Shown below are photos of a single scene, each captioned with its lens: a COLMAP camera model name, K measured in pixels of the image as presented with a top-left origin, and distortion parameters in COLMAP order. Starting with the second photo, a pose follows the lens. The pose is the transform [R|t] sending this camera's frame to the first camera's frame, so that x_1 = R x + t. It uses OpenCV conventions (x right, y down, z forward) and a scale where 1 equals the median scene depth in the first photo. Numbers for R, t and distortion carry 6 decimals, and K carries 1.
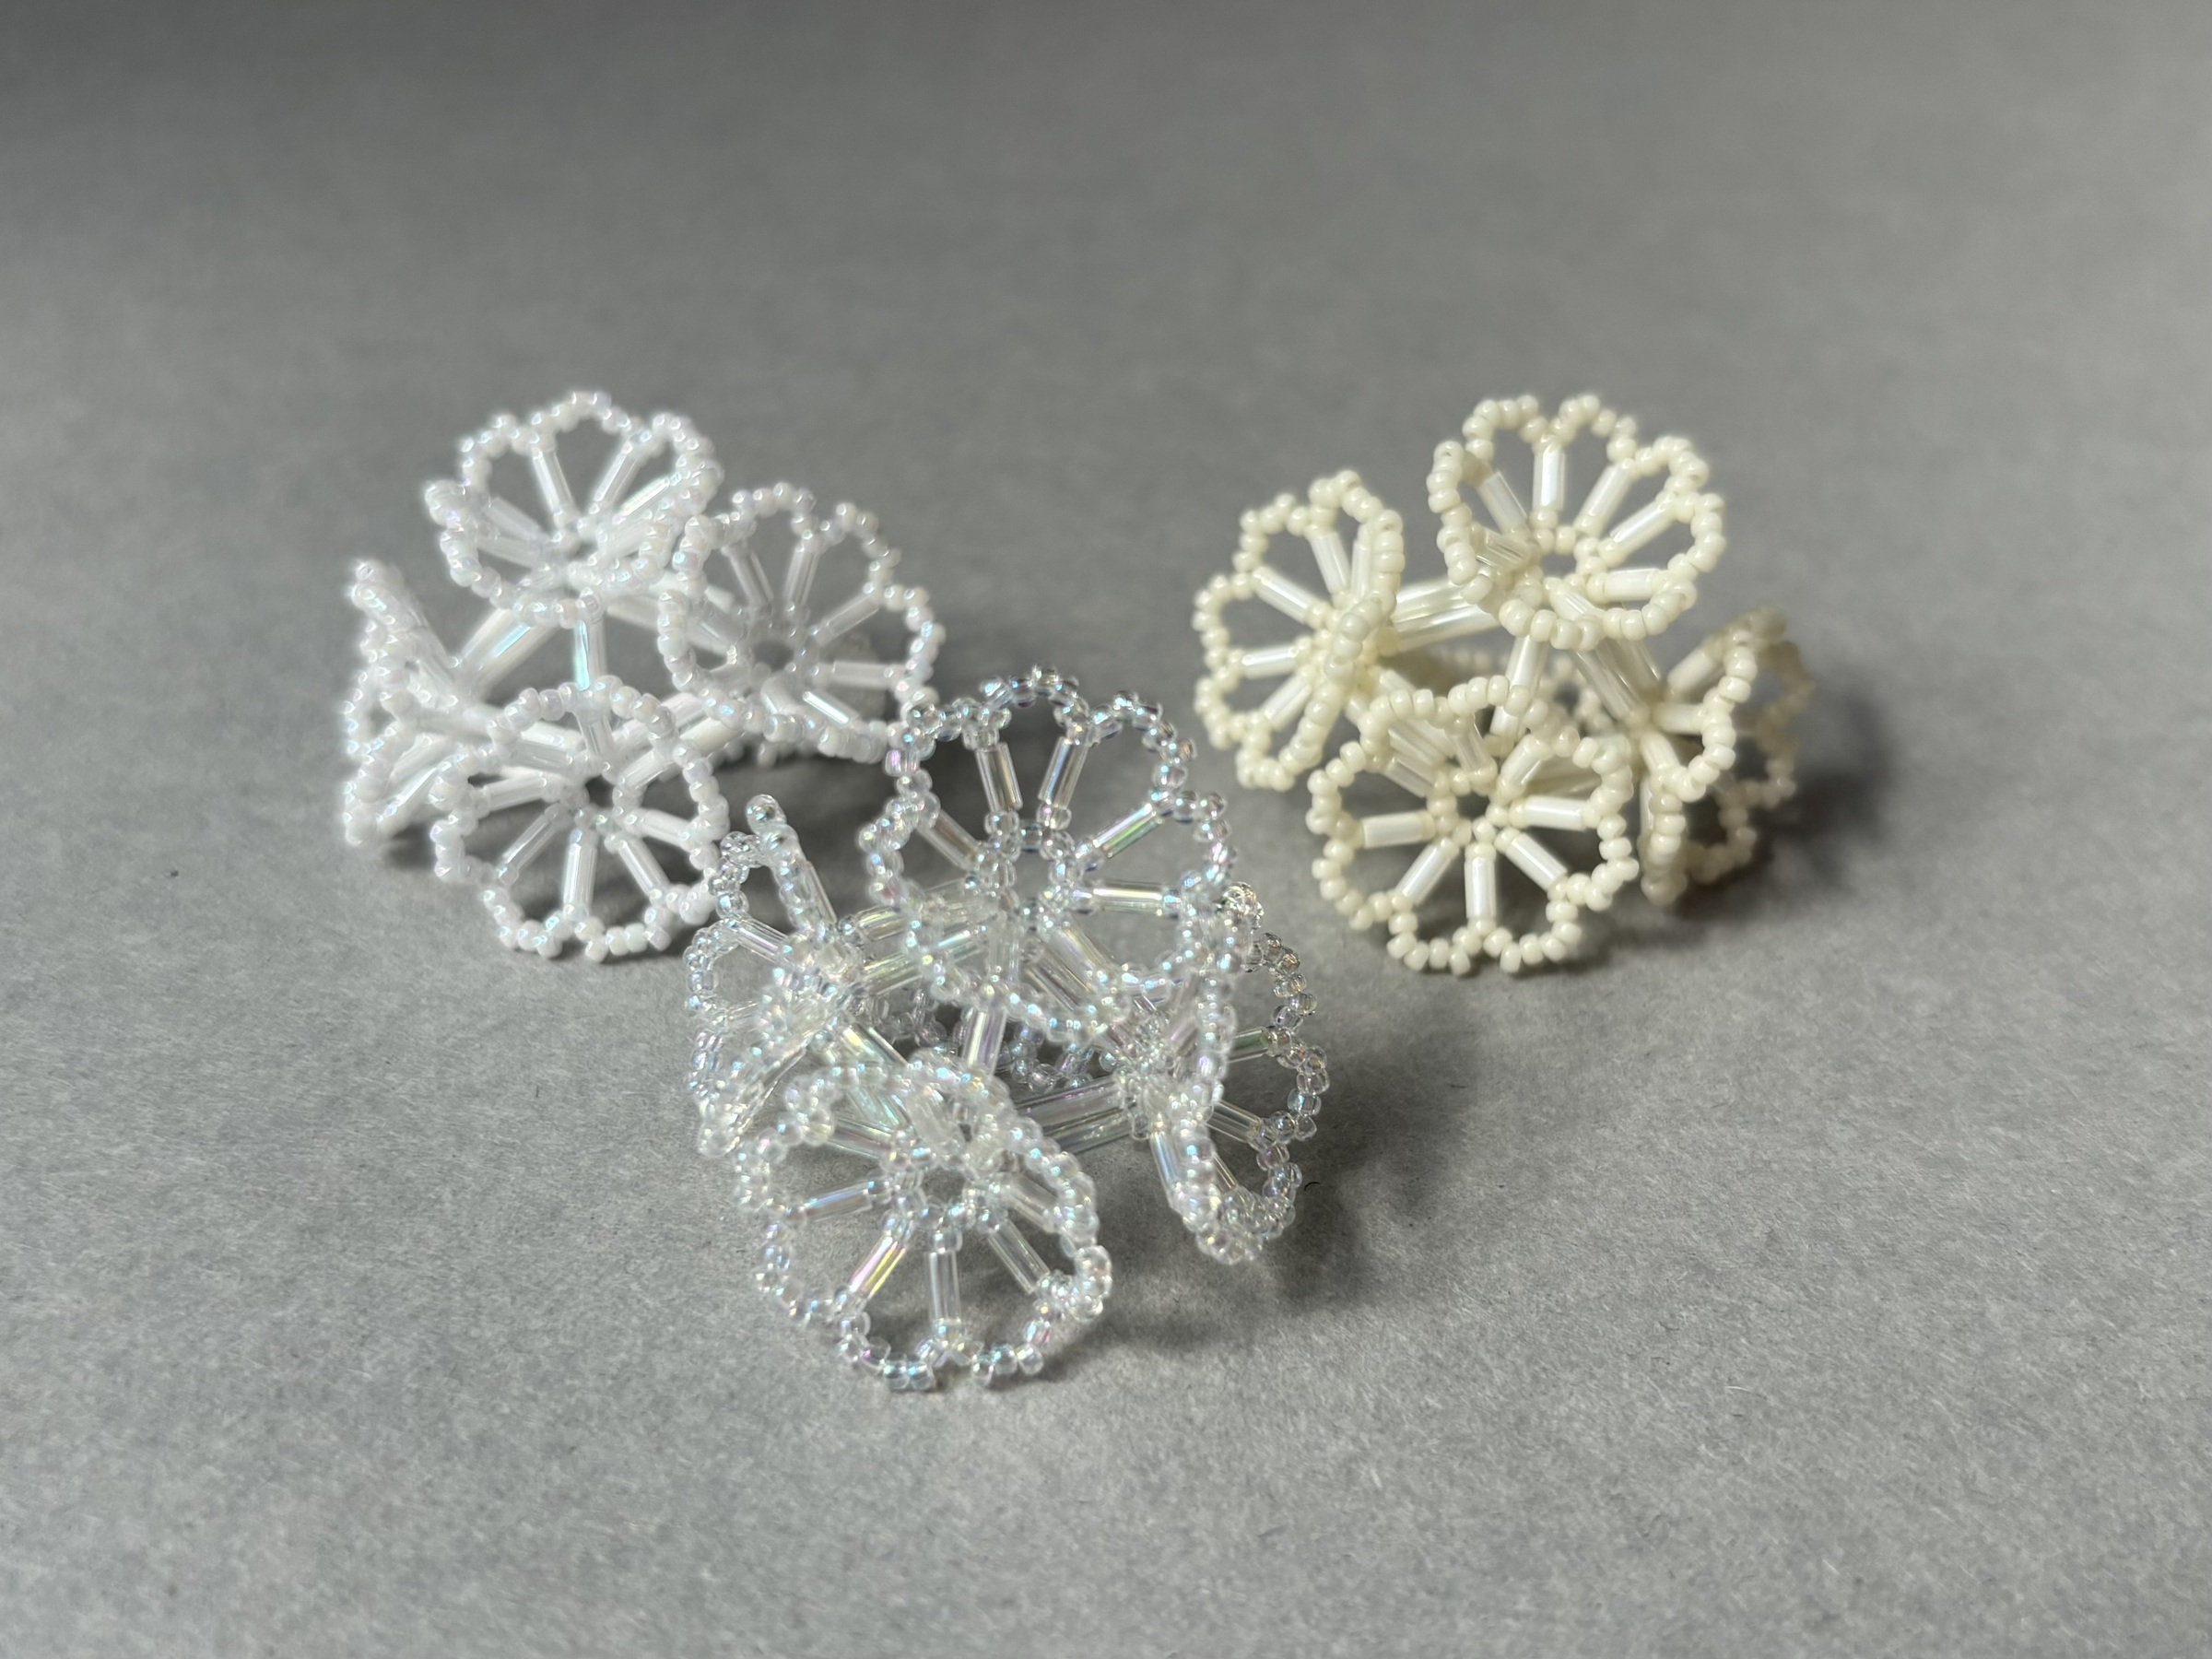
lens RADIAL K [[2361.5, 0, 1106.0], [0, 2361.5, 829.5], [0, 0, 1]] dist [0.087045, -0.397581]
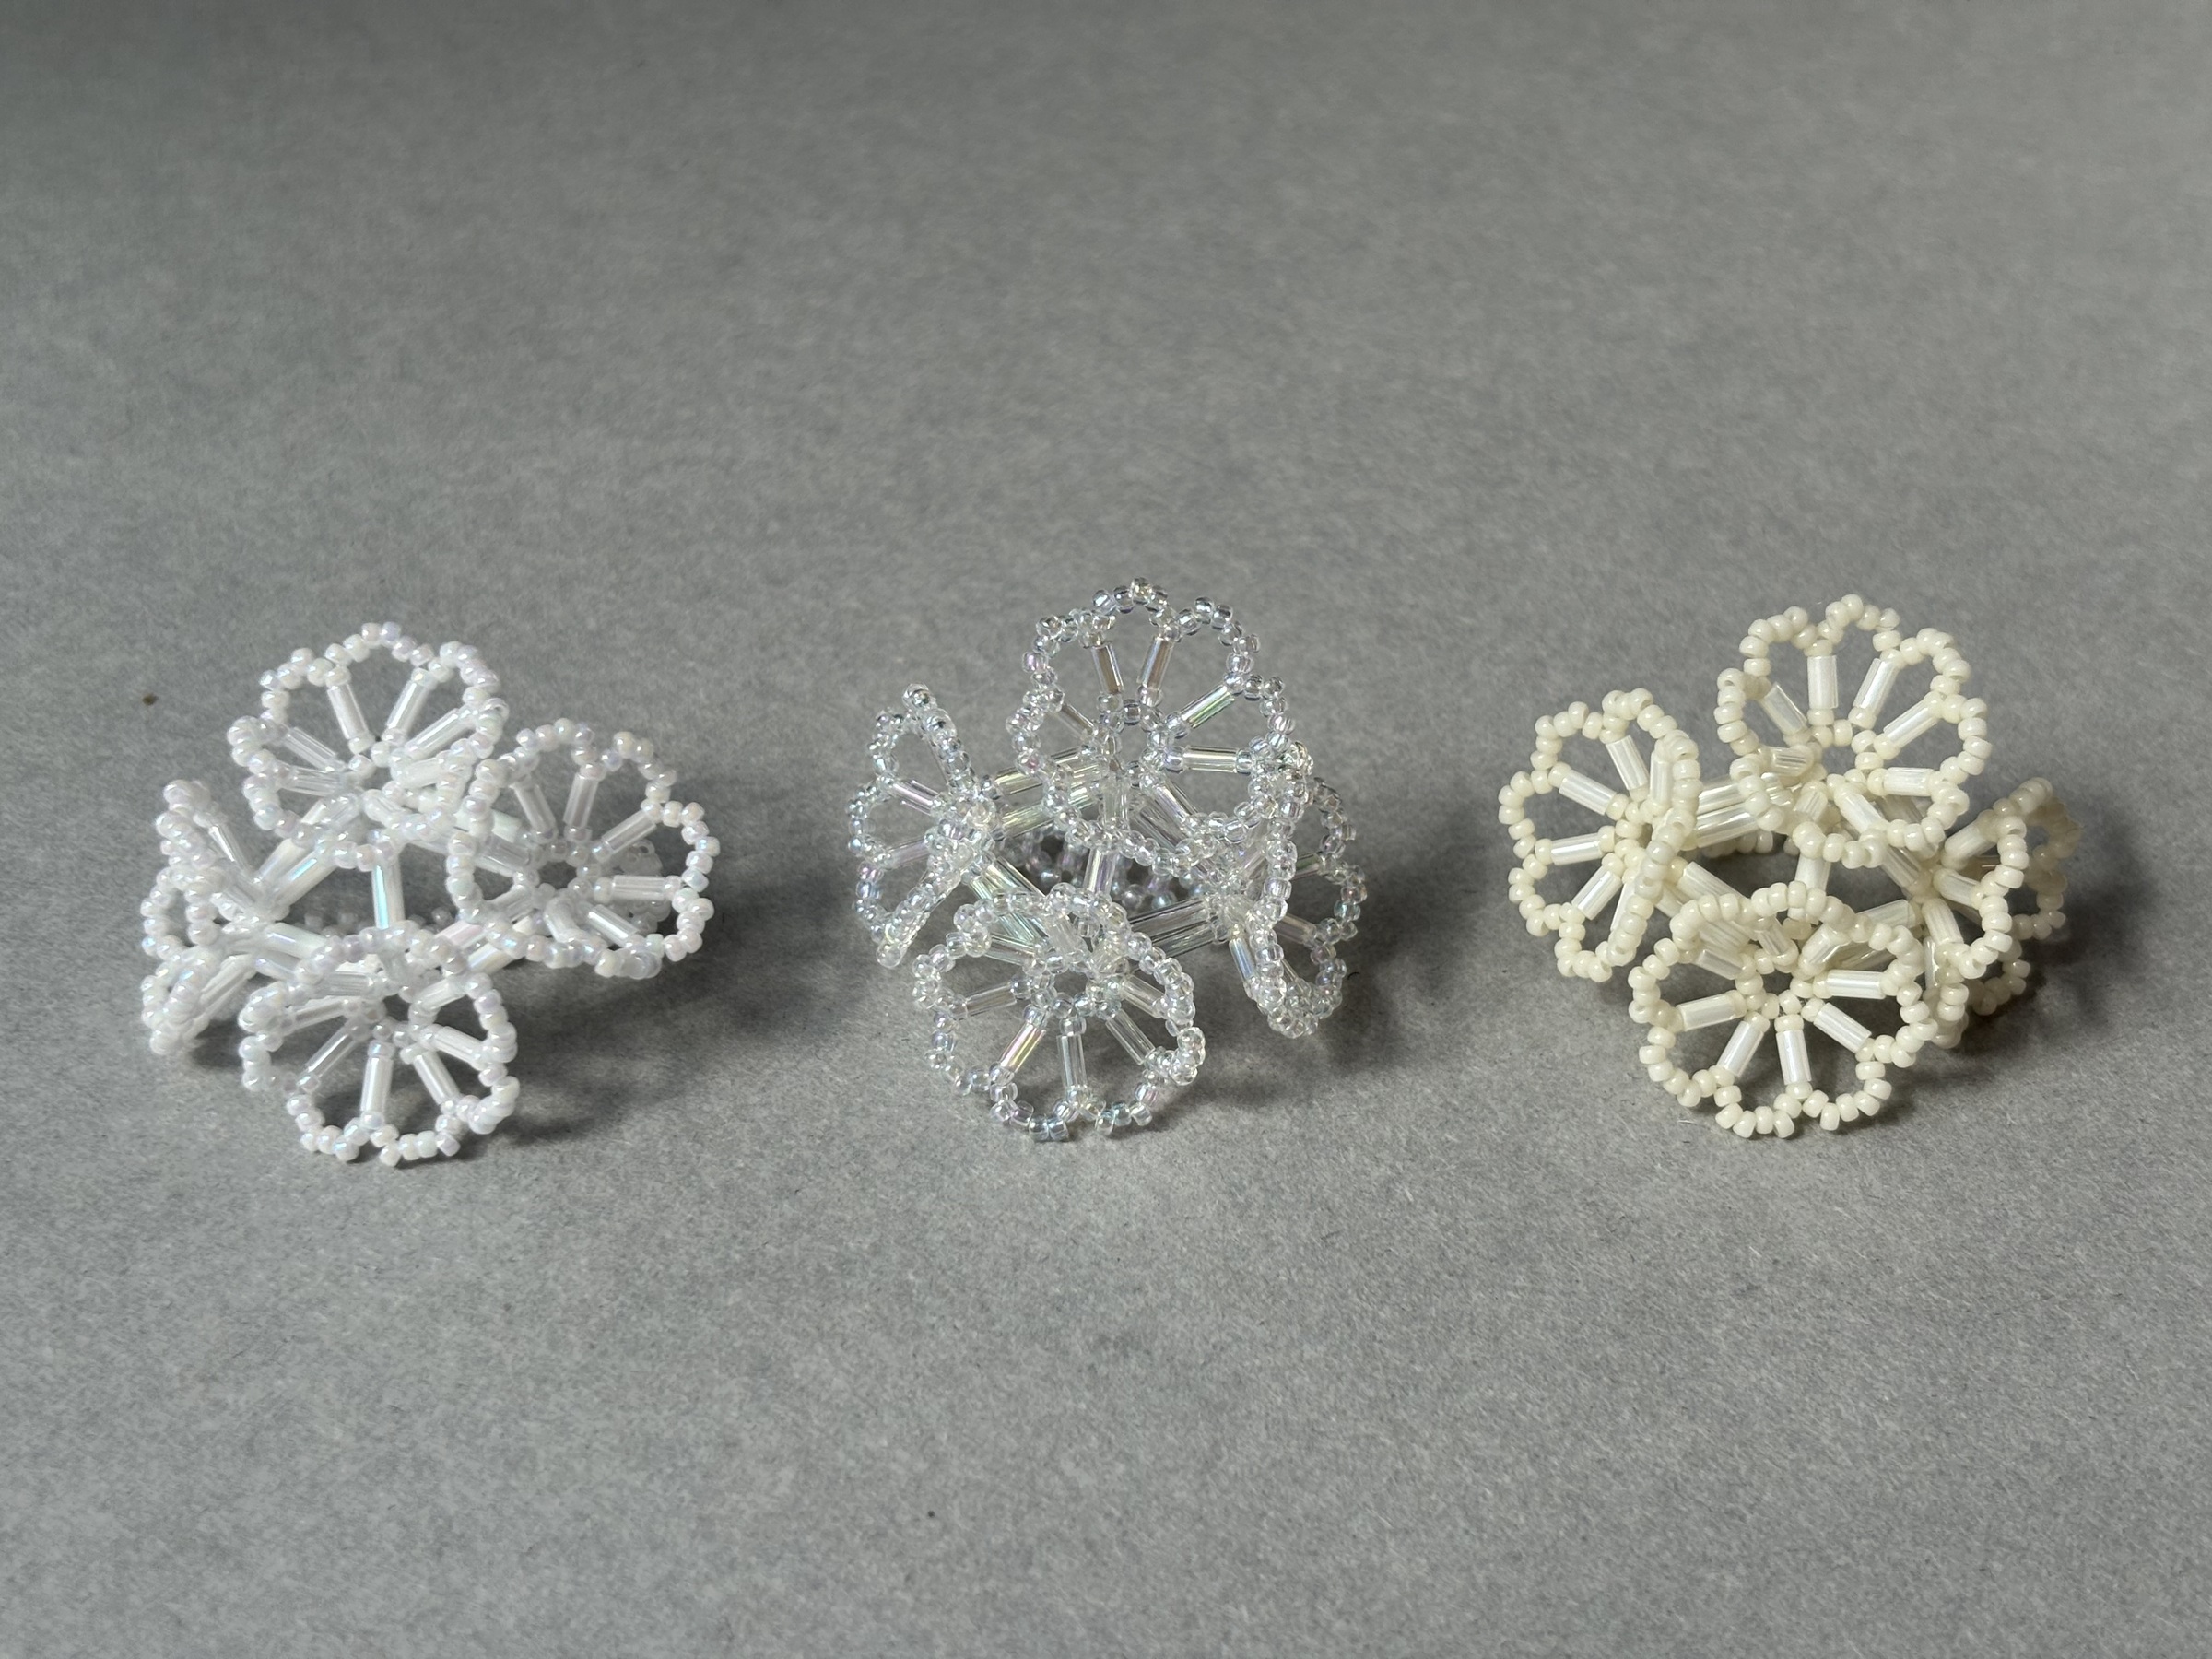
lens RADIAL K [[3376.9, 0, 1106.0], [0, 3376.9, 829.5], [0, 0, 1]] dist [0.202335, -0.030096]
pose [[0.999200, -0.027891, 0.028653, -0.101651], [0.024564, 0.993570, 0.110522, -0.138918], [-0.031551, -0.109730, 0.993461, -0.836208]]
